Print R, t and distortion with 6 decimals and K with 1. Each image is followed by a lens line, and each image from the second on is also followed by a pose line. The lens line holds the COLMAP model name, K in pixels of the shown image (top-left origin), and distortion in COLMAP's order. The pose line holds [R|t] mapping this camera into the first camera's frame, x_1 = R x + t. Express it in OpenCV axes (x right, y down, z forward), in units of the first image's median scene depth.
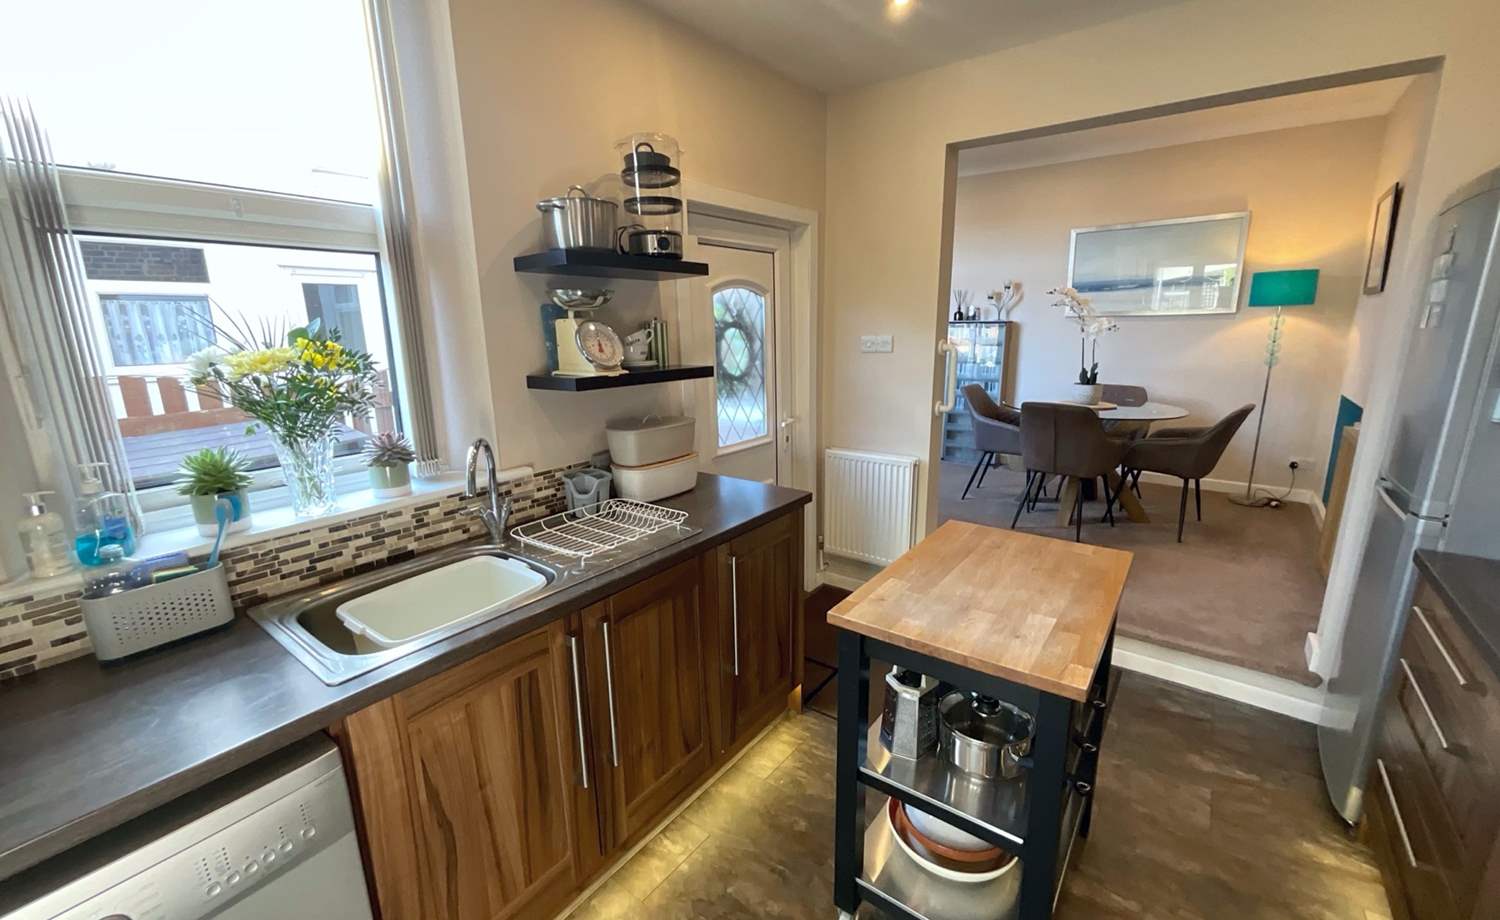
lens RADIAL K [[608.8, 0, 750.0], [0, 608.8, 460.0], [0, 0, 1]] dist [-0.002036, 0.000190]
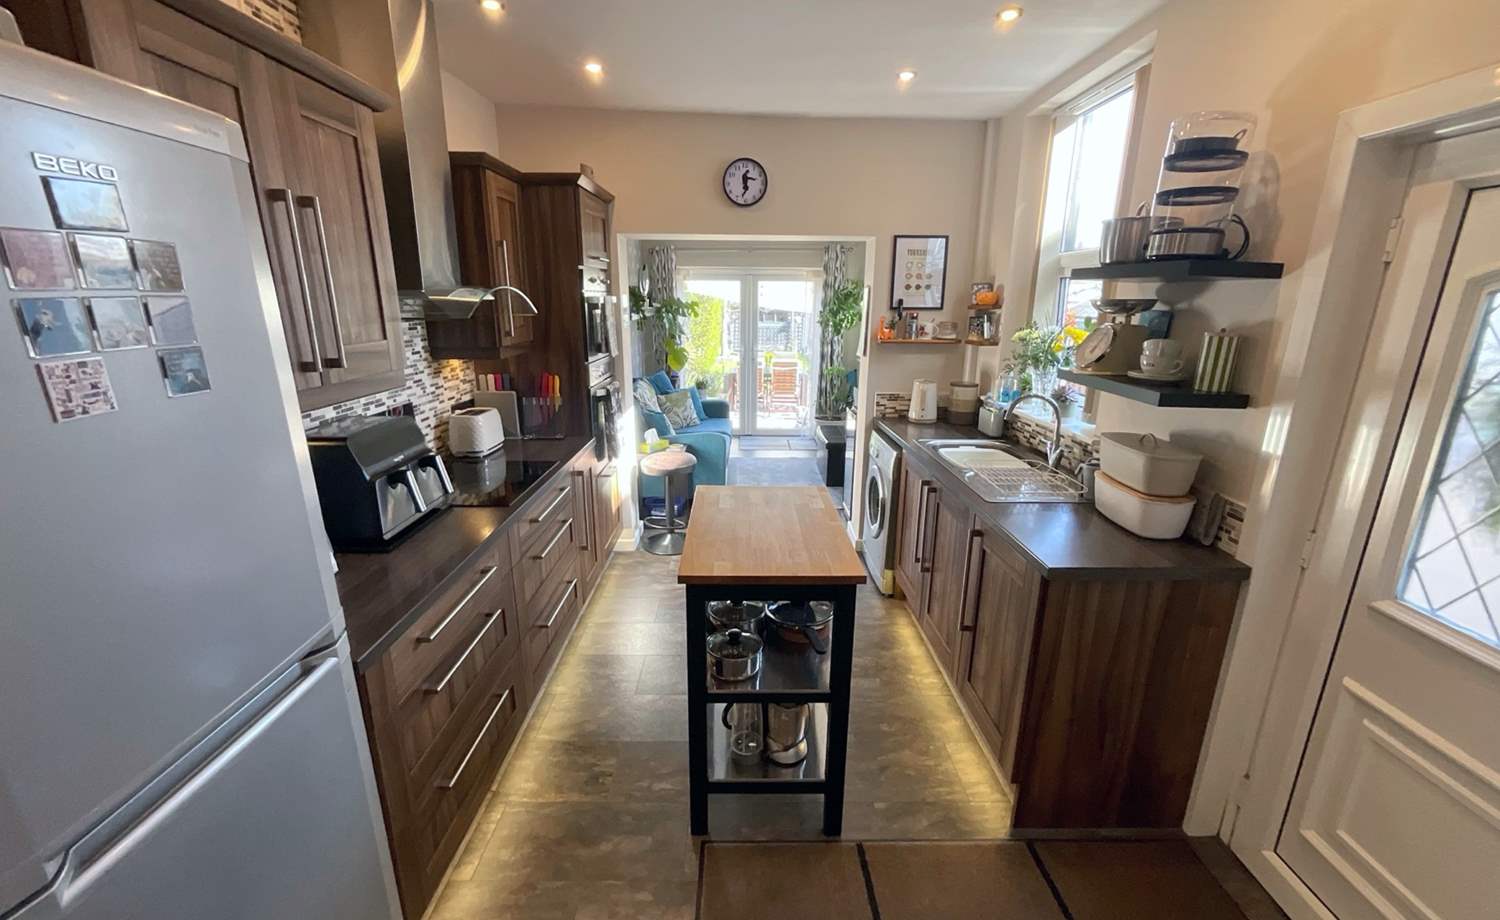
lens RADIAL K [[608.8, 0, 750.0], [0, 608.8, 460.0], [0, 0, 1]] dist [-0.002036, 0.000190]
pose [[-0.792338, 0.163732, -0.587700, 0.995055], [-0.134232, 0.892921, 0.429736, -0.412842], [0.595132, 0.419385, -0.685518, 1.522473]]
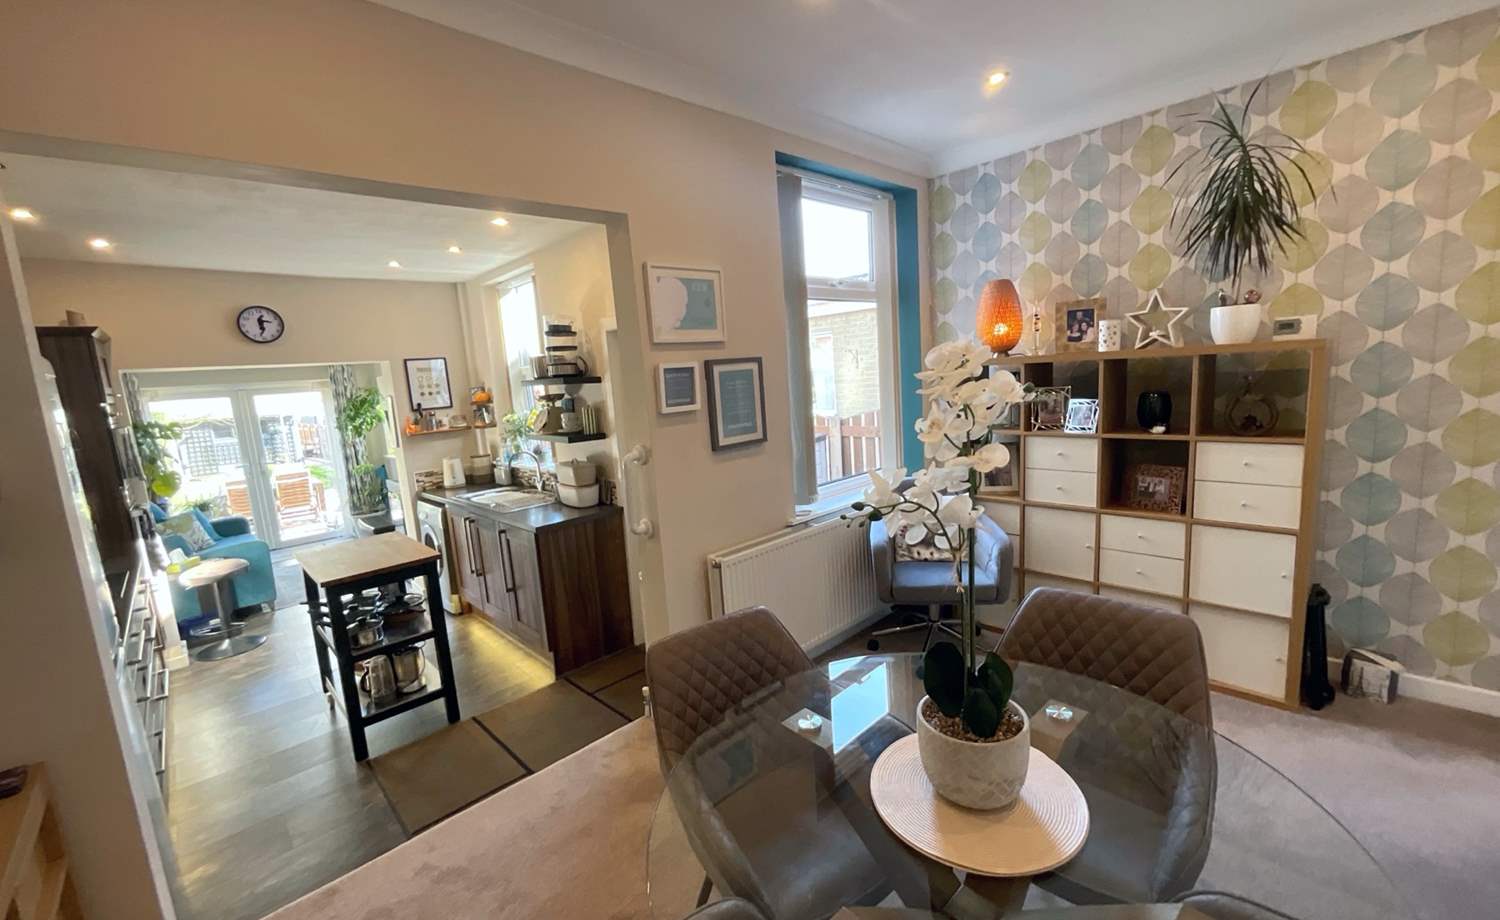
lens RADIAL K [[592.4, 0, 741.1], [0, 592.4, 457.3], [0, 0, 1]] dist [-0.003369, -0.000190]
pose [[-0.161506, 0.165954, -0.972818, 1.771706], [-0.149862, 0.970203, 0.190388, -0.586821], [0.975427, 0.176537, -0.131823, 2.057421]]
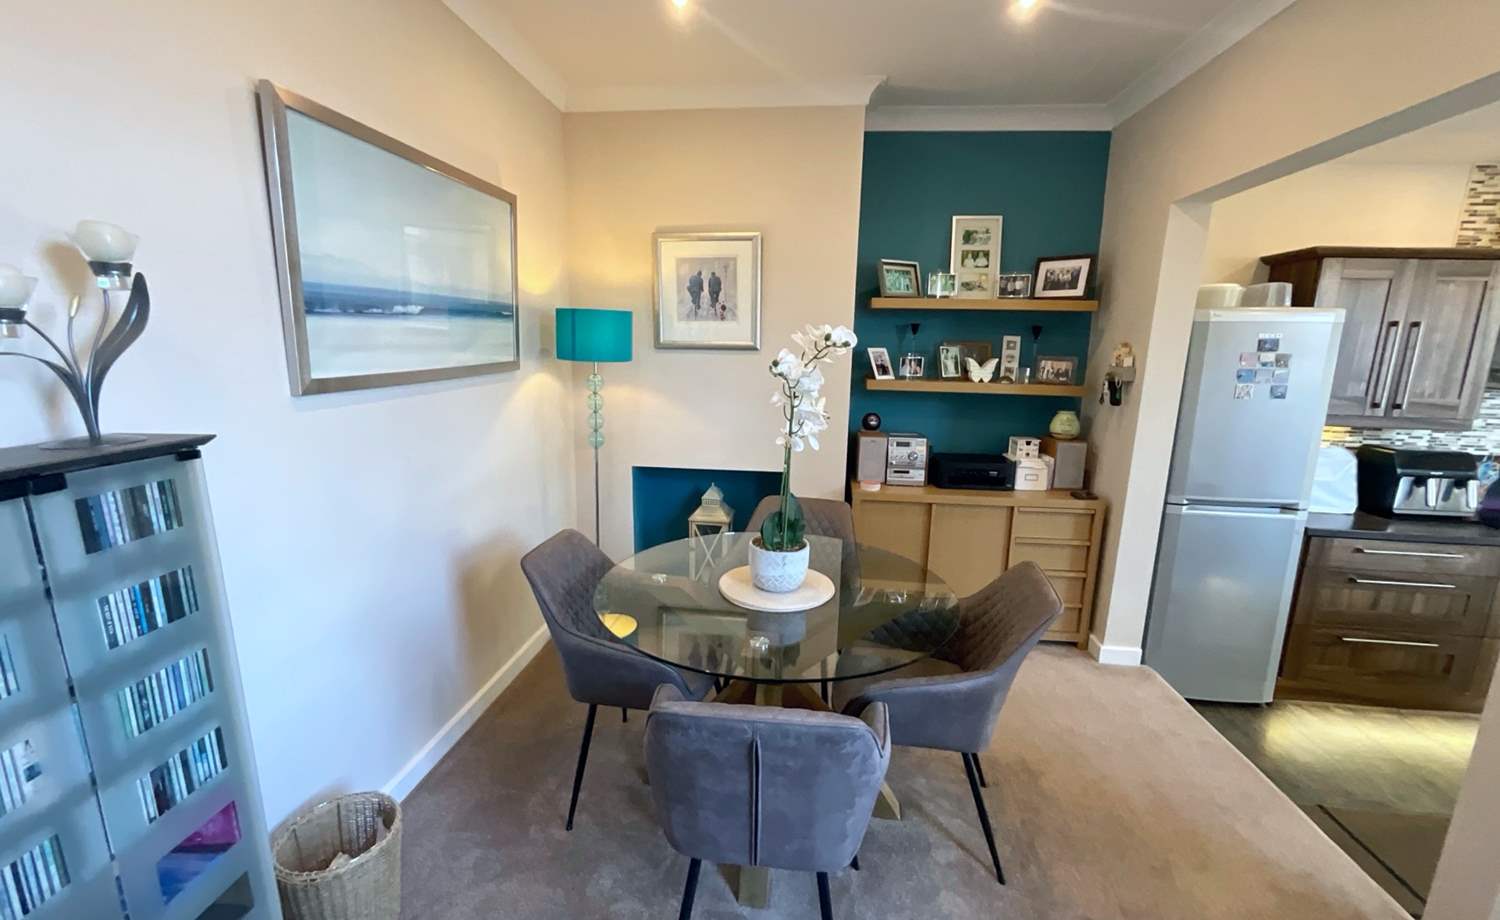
lens RADIAL K [[608.0, 0, 750.4], [0, 608.0, 456.5], [0, 0, 1]] dist [0.002859, 0.000364]
pose [[-0.514139, -0.161196, 0.842423, 0.443742], [0.173786, 0.942231, 0.286357, -0.715410], [-0.839916, 0.293628, -0.456424, 2.713982]]
